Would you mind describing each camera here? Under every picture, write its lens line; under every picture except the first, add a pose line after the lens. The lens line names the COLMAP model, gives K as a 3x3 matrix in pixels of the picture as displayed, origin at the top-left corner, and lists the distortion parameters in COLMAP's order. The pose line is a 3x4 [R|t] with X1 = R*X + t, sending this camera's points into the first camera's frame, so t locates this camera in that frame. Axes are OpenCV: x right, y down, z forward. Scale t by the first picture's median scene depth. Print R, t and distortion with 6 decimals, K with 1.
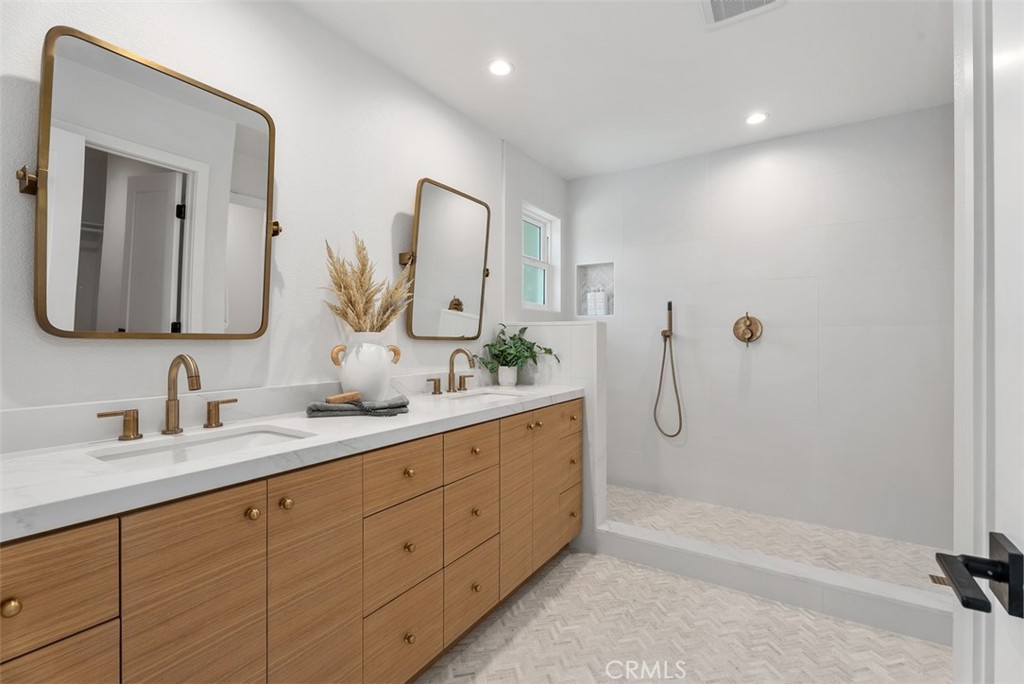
lens RADIAL K [[457.3, 0, 513.1], [0, 457.3, 337.7], [0, 0, 1]] dist [-0.003110, -0.000148]
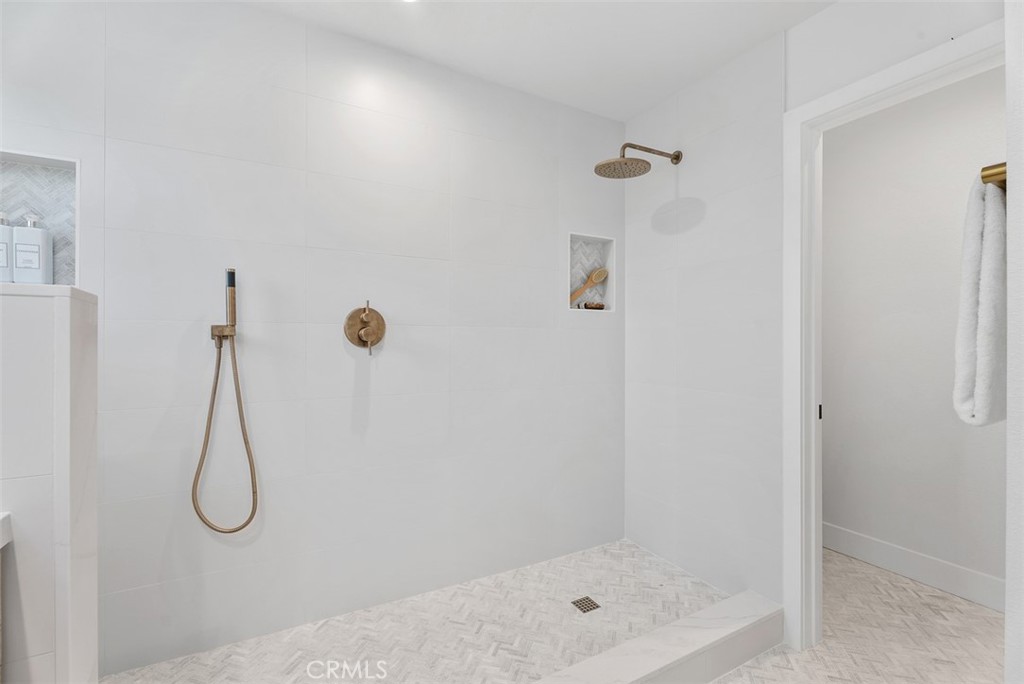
lens RADIAL K [[457.3, 0, 516.5], [0, 457.3, 338.5], [0, 0, 1]] dist [-0.003110, -0.000148]
pose [[0.468118, 0.001363, 0.883665, 0.039659], [-0.009081, 0.999953, 0.003268, -0.006299], [-0.883619, -0.009554, 0.468109, 0.479852]]
